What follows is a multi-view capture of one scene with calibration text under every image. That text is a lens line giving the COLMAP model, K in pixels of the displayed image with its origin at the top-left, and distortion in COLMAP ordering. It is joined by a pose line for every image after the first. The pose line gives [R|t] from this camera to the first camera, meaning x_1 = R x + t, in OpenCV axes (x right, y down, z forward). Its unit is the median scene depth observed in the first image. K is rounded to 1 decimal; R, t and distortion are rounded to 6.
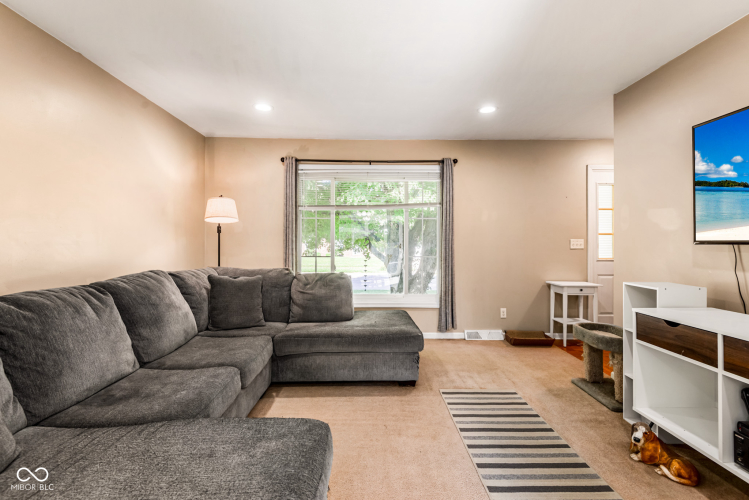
lens RADIAL K [[347.0, 0, 371.8], [0, 347.0, 241.7], [0, 0, 1]] dist [0.034338, -0.027179]
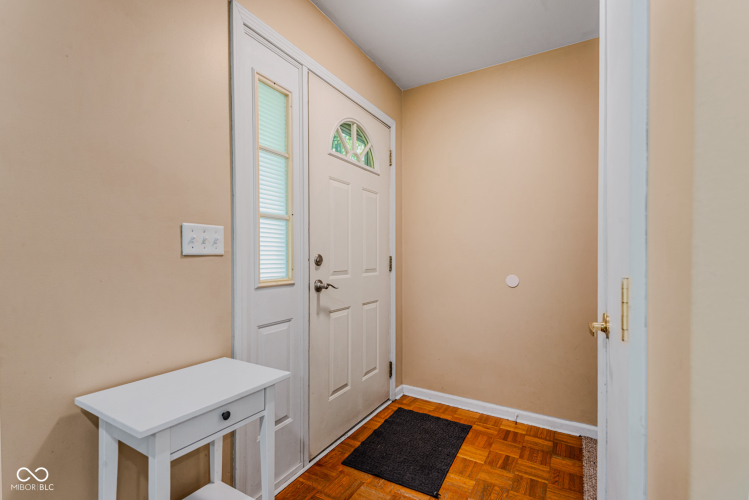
lens RADIAL K [[347.0, 0, 371.8], [0, 347.0, 241.7], [0, 0, 1]] dist [0.034338, -0.027179]
pose [[0.515680, 0.026263, 0.856379, 0.399215], [-0.001765, 0.999561, -0.029590, 0.017991], [-0.856779, 0.013747, 0.515500, 0.716570]]
